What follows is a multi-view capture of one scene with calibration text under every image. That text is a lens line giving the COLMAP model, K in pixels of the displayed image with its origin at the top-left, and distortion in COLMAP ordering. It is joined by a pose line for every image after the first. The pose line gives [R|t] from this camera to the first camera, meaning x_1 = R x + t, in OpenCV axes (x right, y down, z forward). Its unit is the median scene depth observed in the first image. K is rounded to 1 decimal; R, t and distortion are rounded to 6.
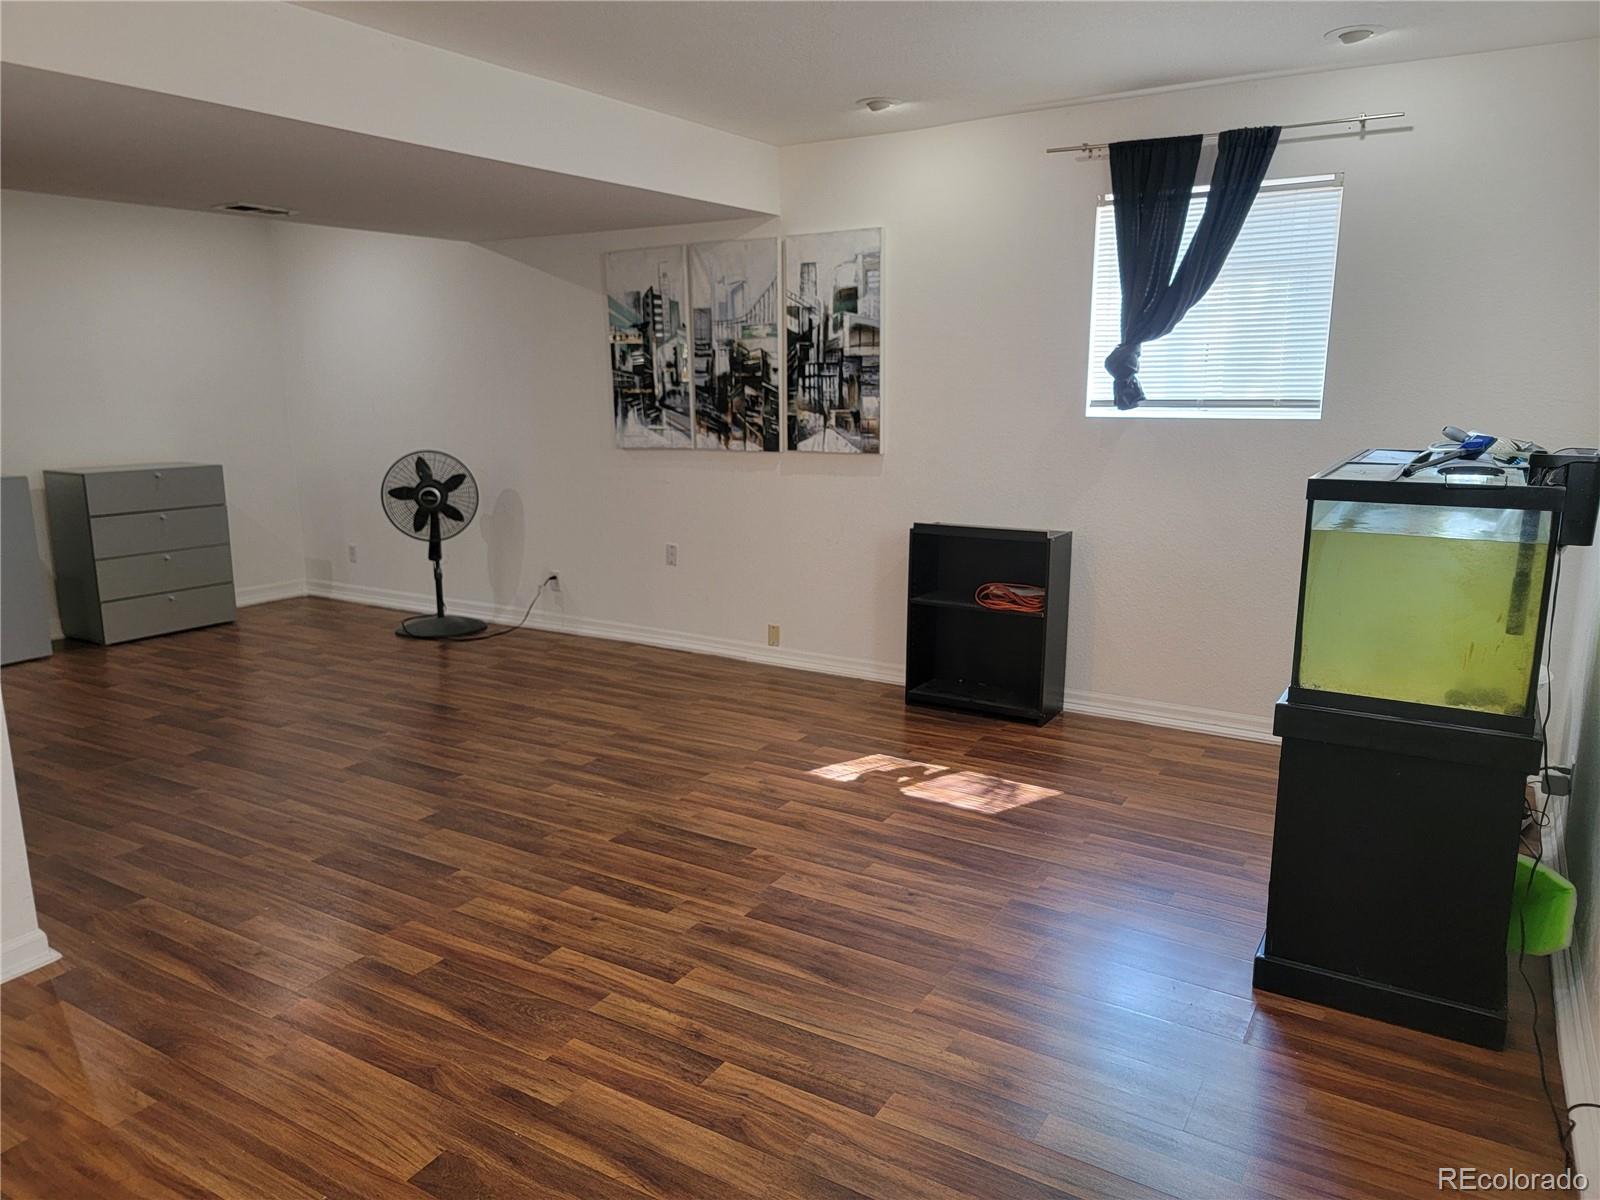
lens RADIAL K [[1163.9, 0, 794.1], [0, 1163.9, 602.5], [0, 0, 1]] dist [0.066834, -0.043132]
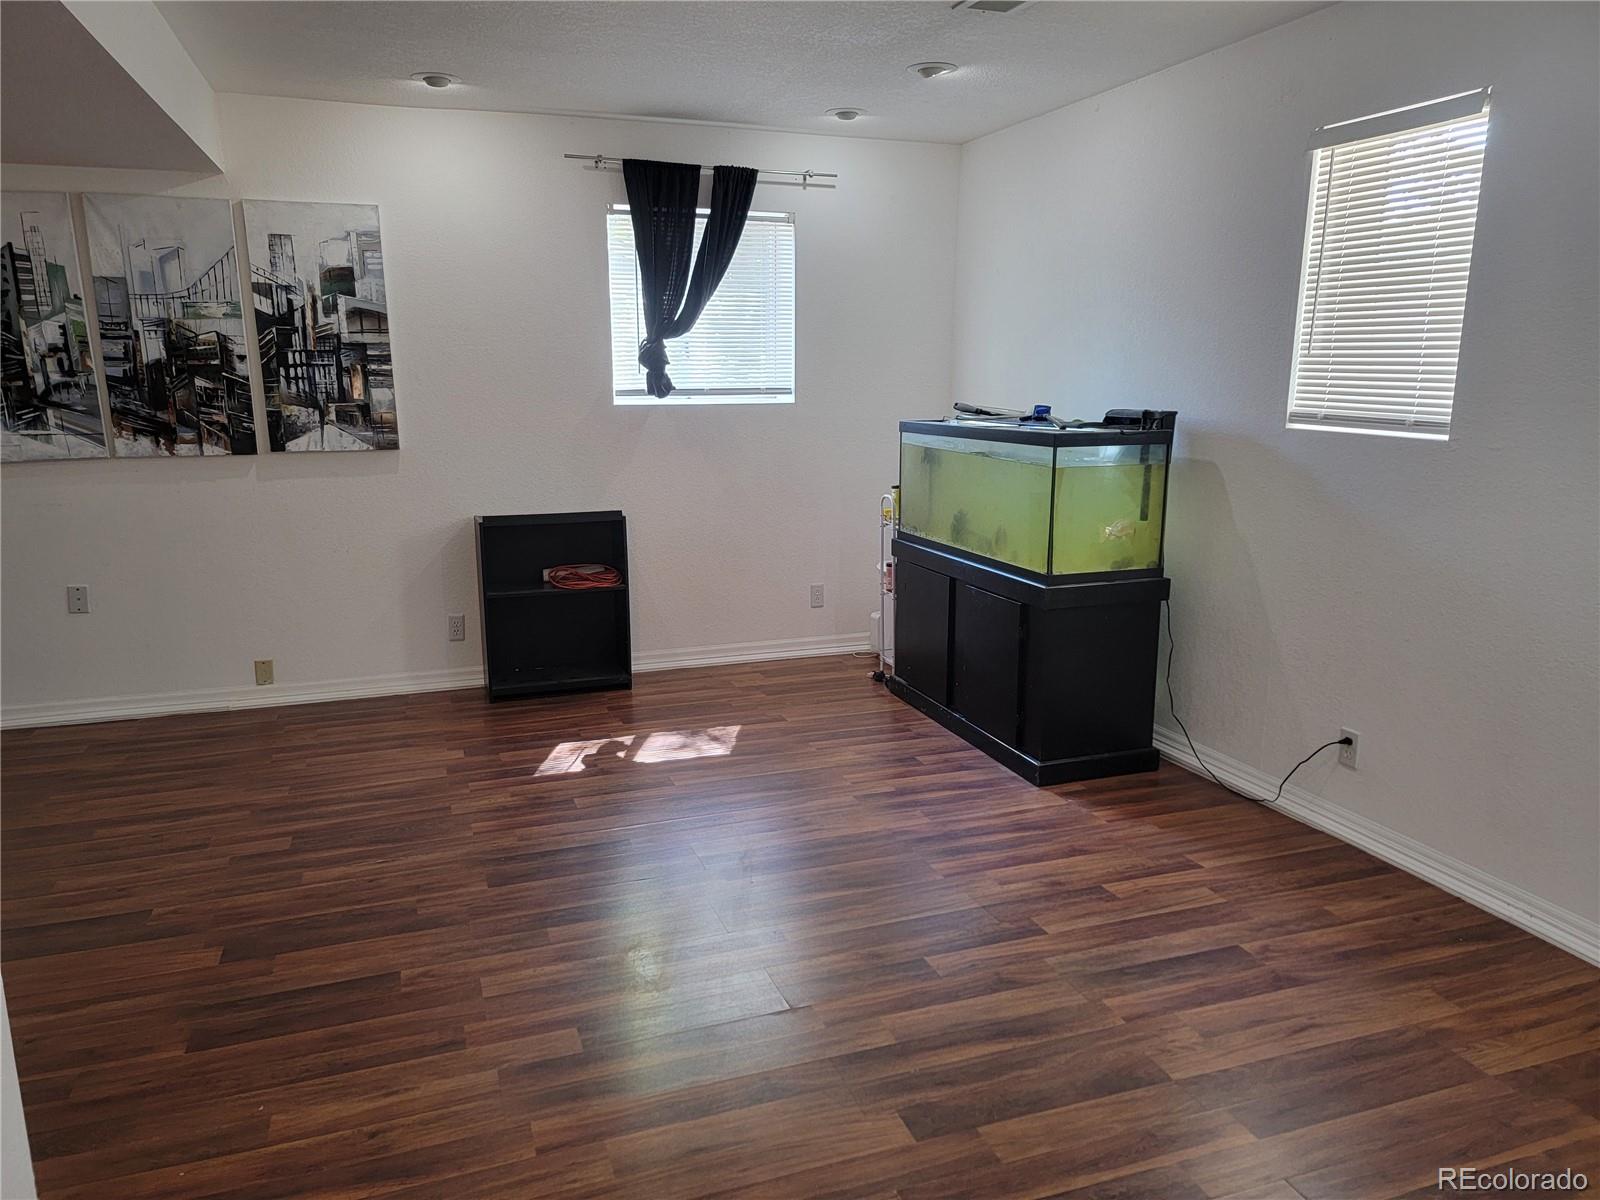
lens RADIAL K [[1163.9, 0, 795.0], [0, 1163.9, 607.8], [0, 0, 1]] dist [0.066834, -0.043132]
pose [[0.606259, -0.158669, 0.779278, -0.527695], [0.154456, 0.984728, 0.080338, -0.032033], [-0.780124, 0.071659, 0.621507, 0.194604]]
